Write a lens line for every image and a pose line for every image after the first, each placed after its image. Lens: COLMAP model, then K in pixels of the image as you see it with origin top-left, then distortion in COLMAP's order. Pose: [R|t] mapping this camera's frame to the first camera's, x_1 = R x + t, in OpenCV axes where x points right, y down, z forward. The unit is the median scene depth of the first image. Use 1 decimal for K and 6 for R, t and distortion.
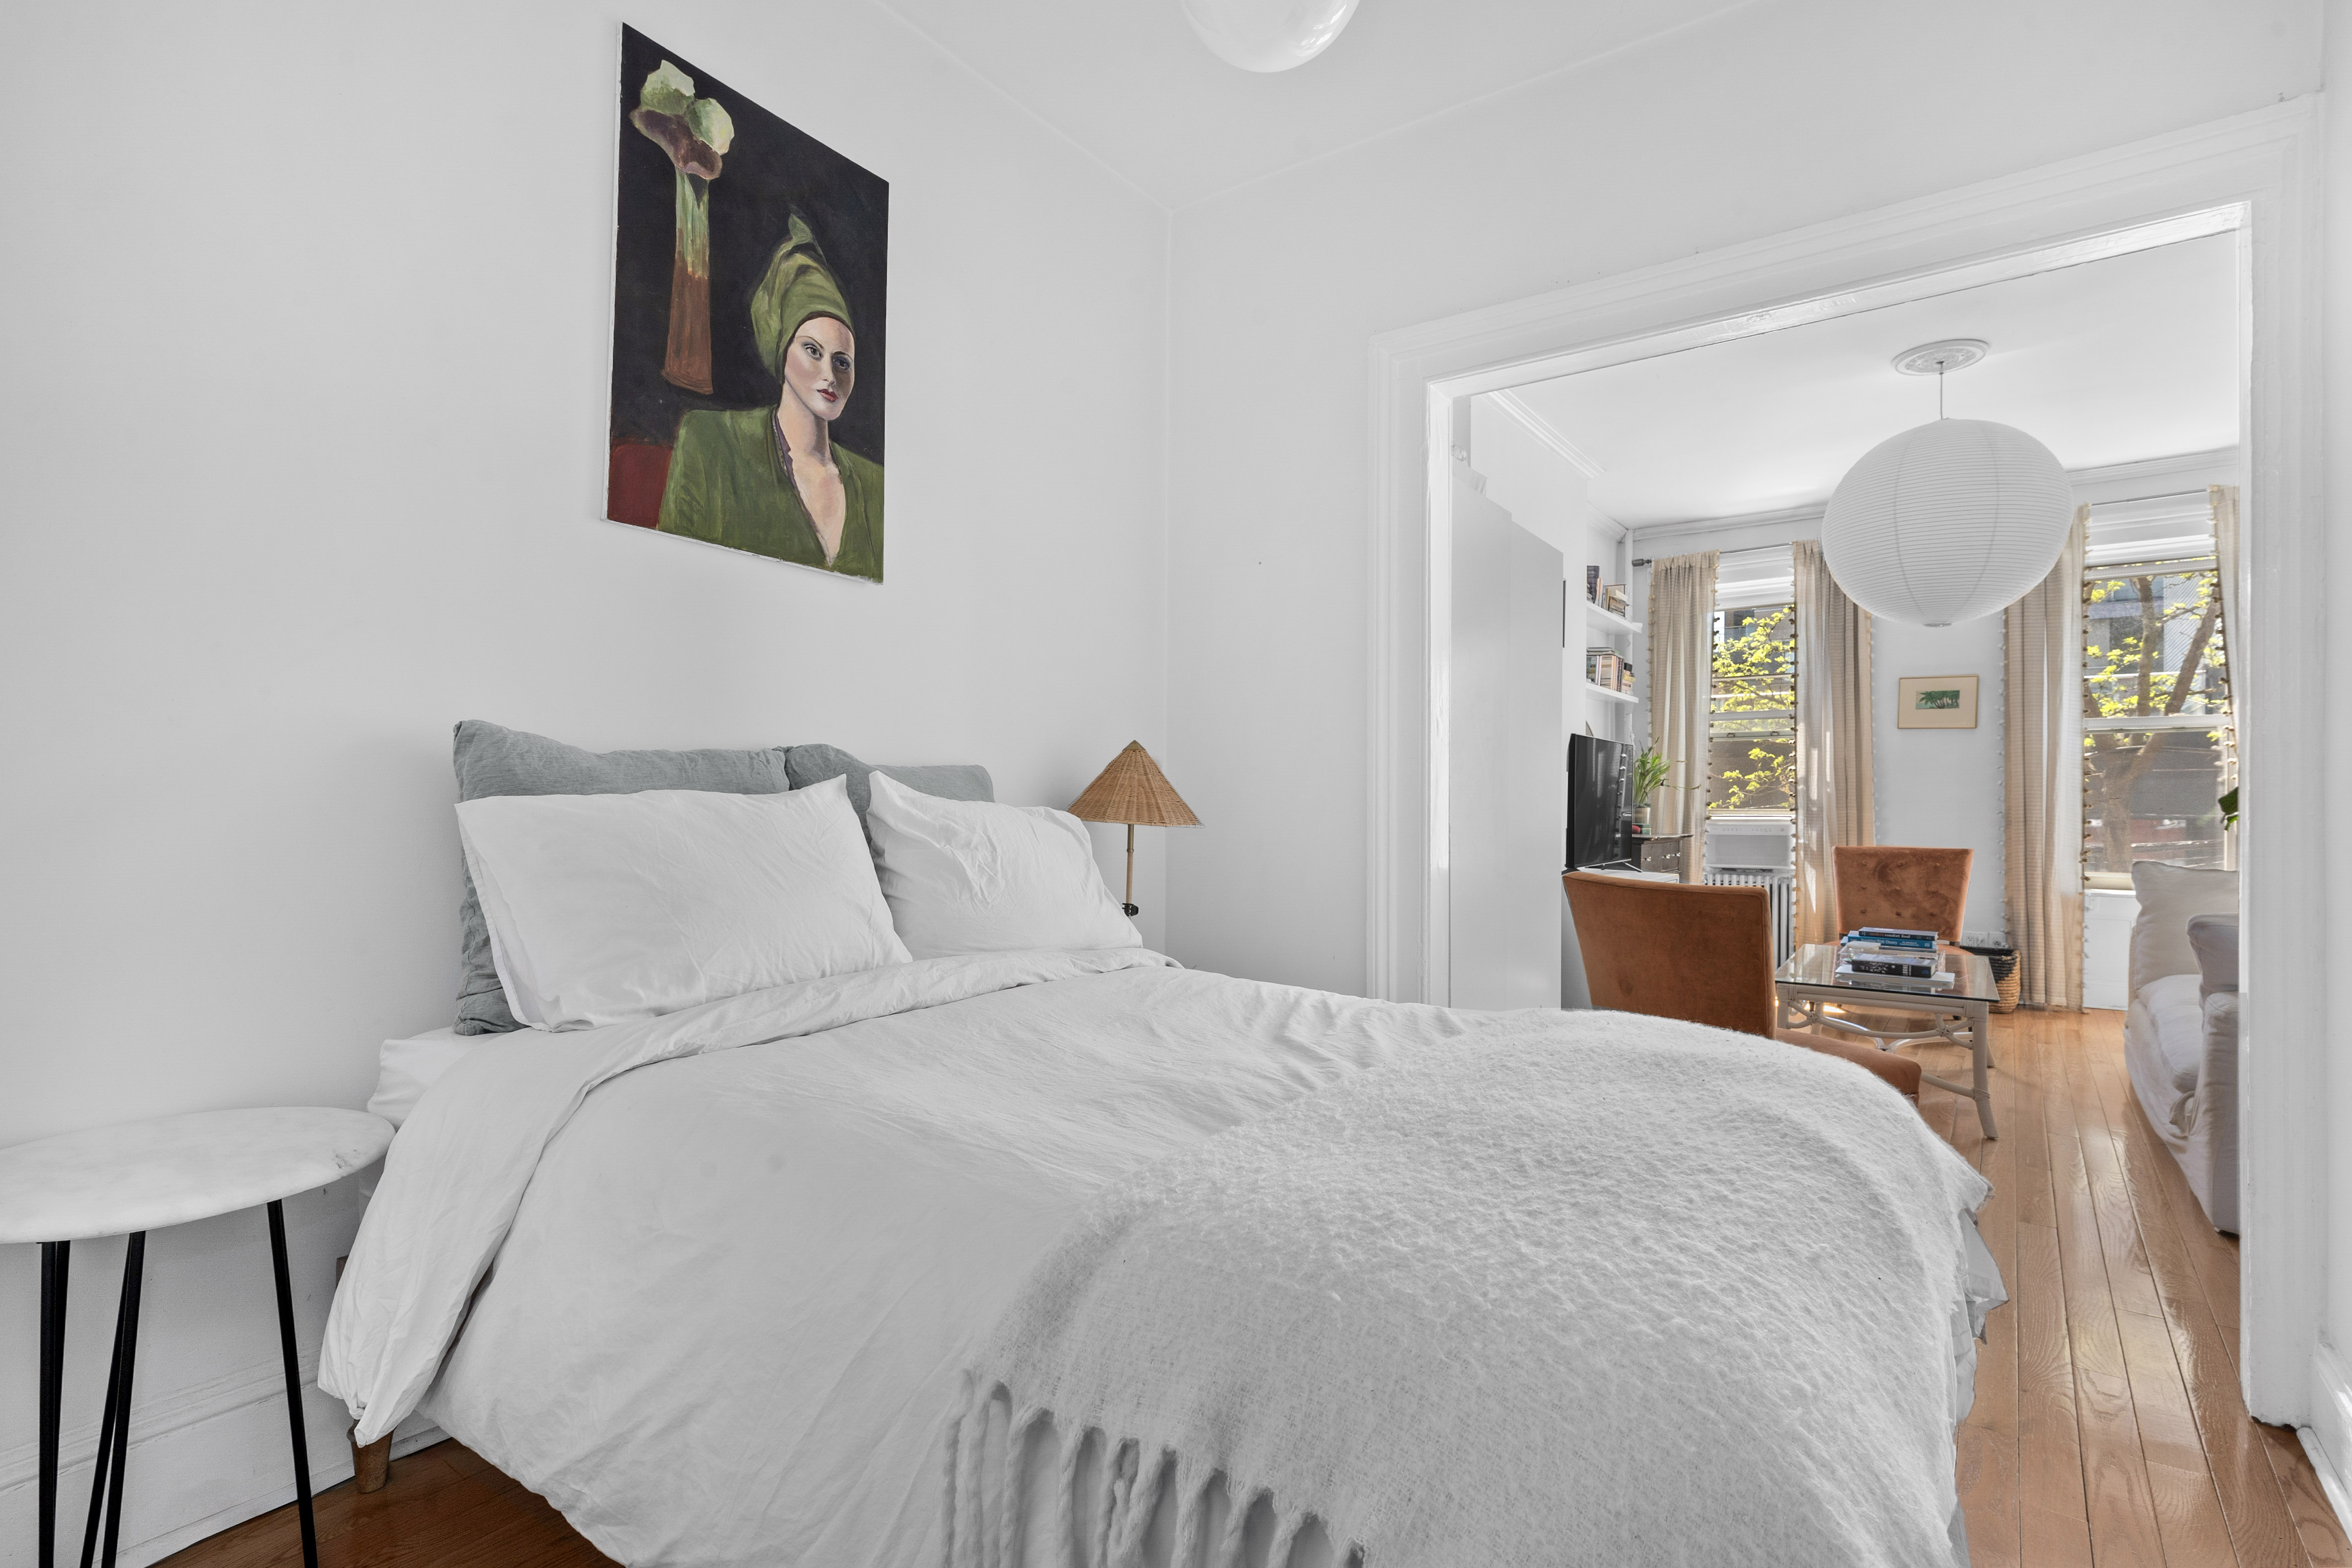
lens RADIAL K [[1122.5, 0, 1177.2], [0, 1122.5, 783.4], [0, 0, 1]] dist [-0.001749, 0.000606]
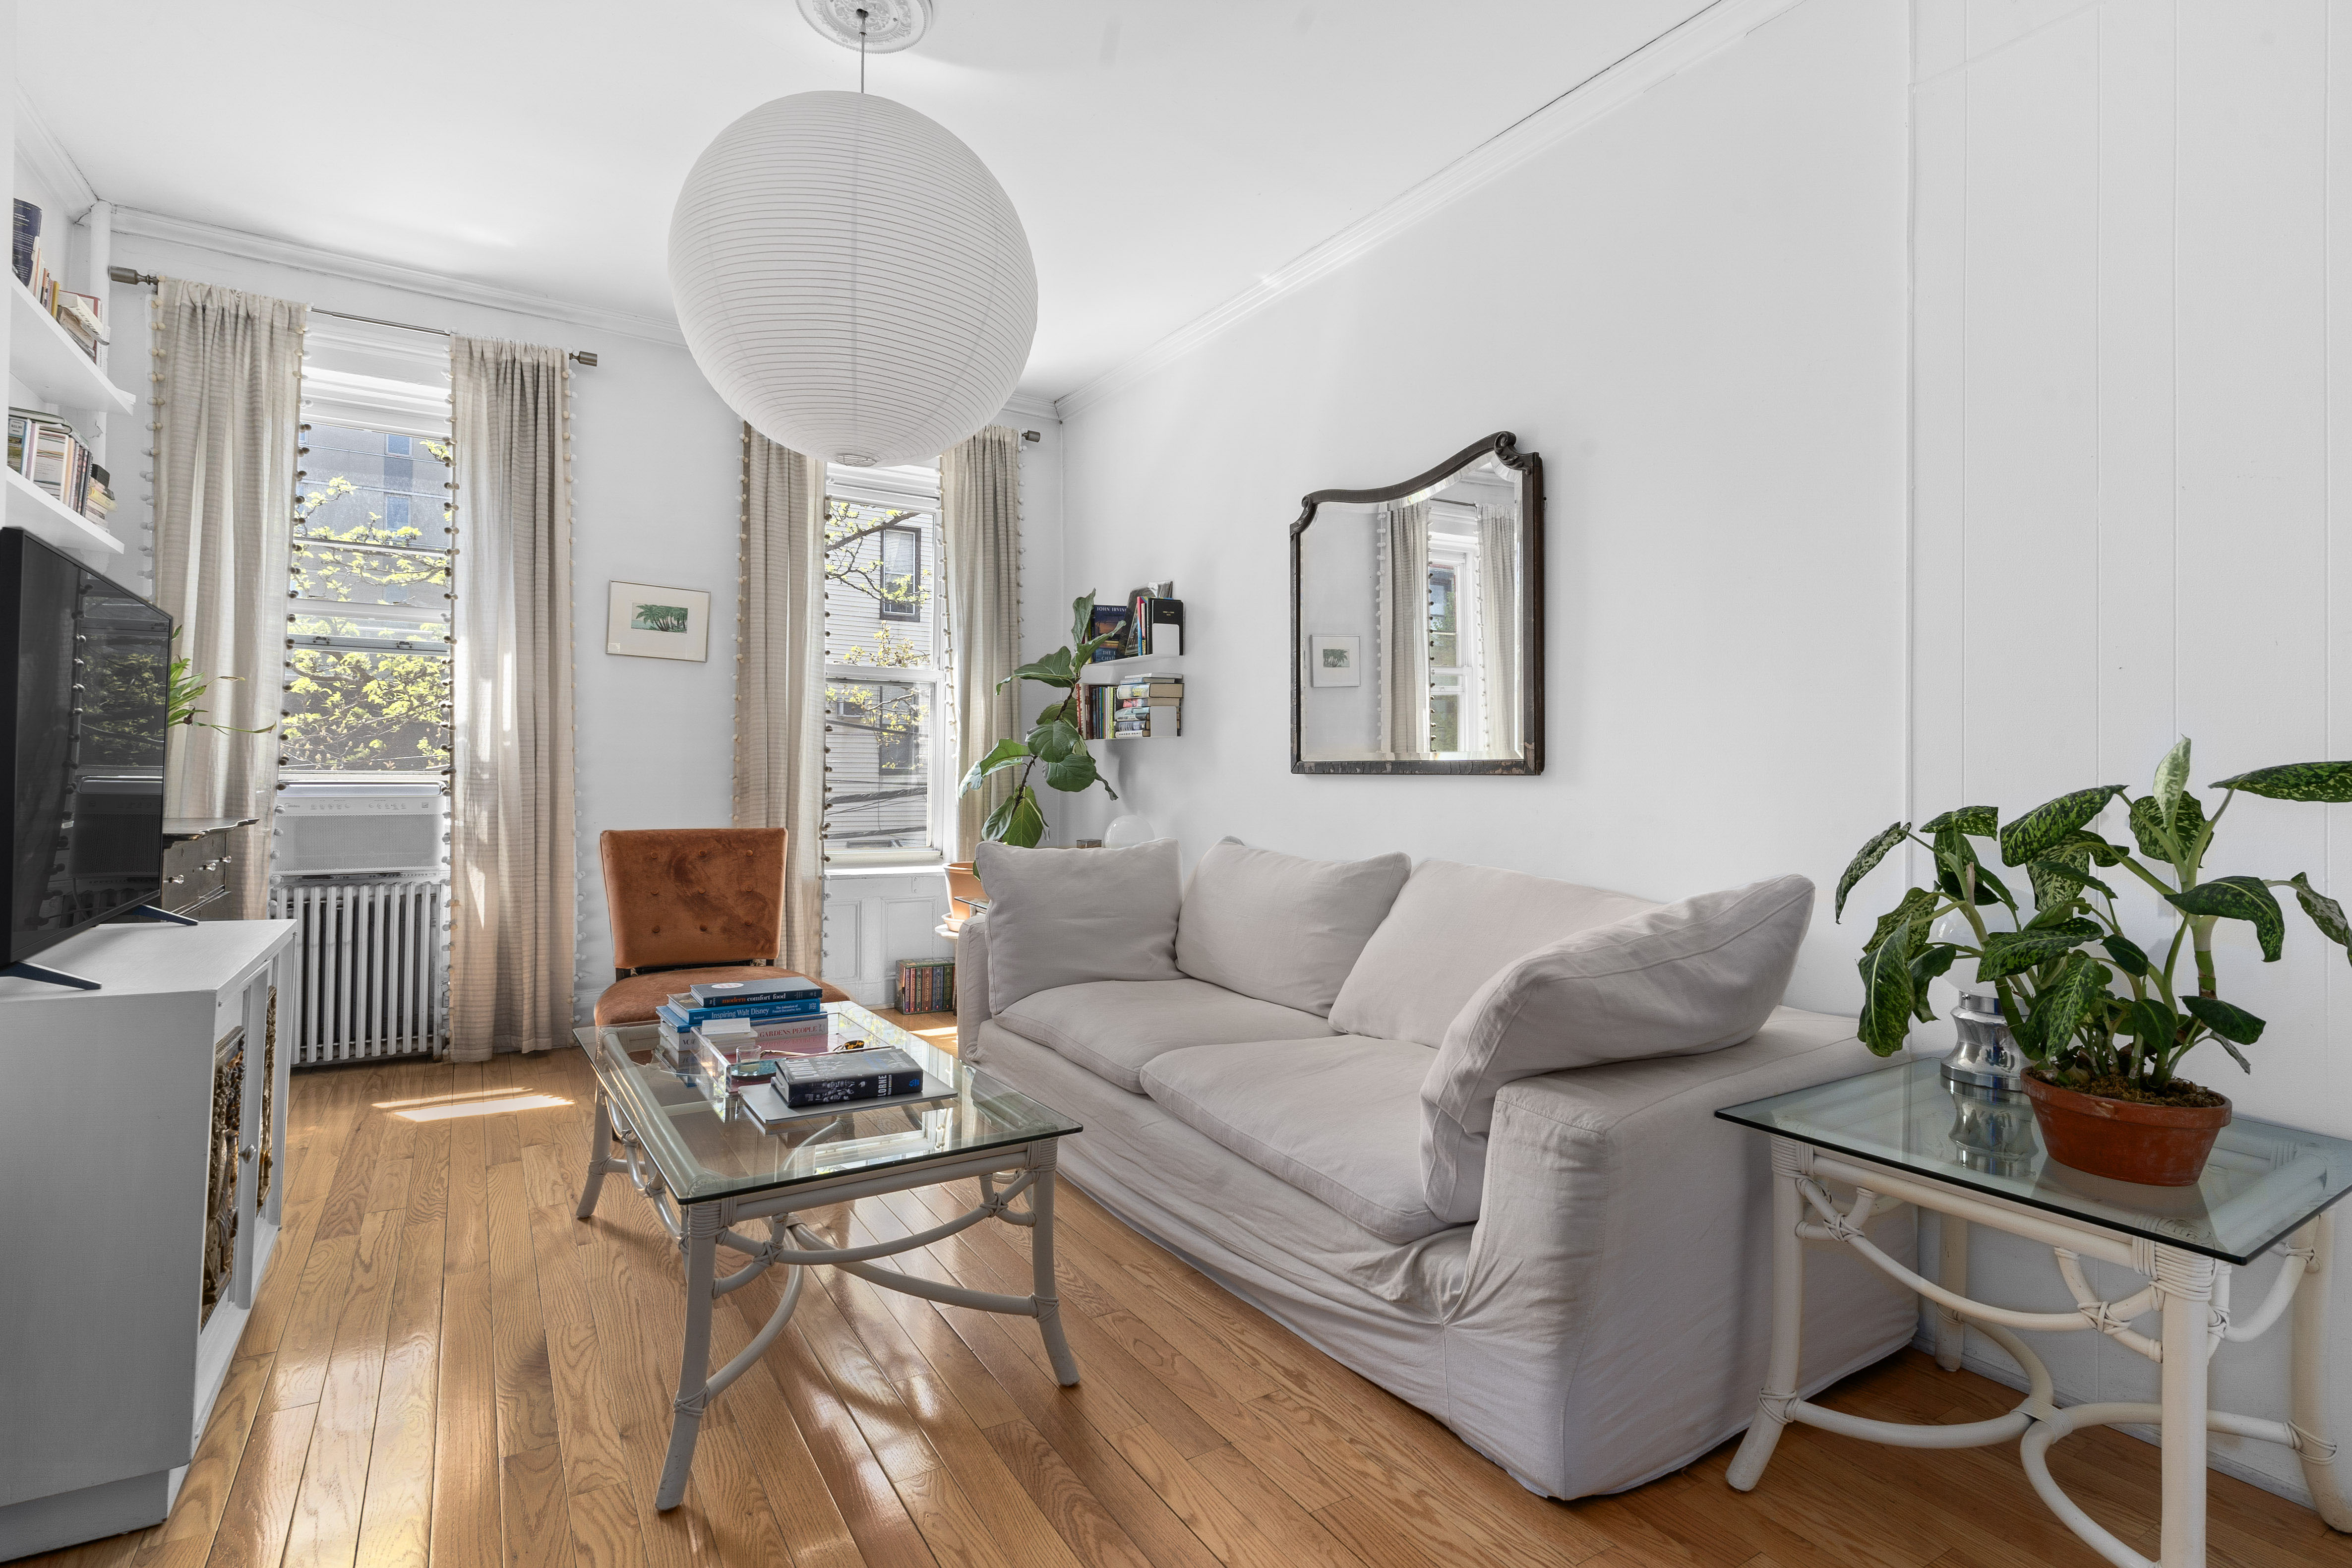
lens RADIAL K [[1122.5, 0, 1177.4], [0, 1122.5, 771.6], [0, 0, 1]] dist [-0.001749, 0.000606]
pose [[0.362741, 0.003395, 0.931884, 0.126726], [-0.027899, 0.999585, 0.007218, 0.007775], [-0.931472, -0.028616, 0.362685, 0.408639]]
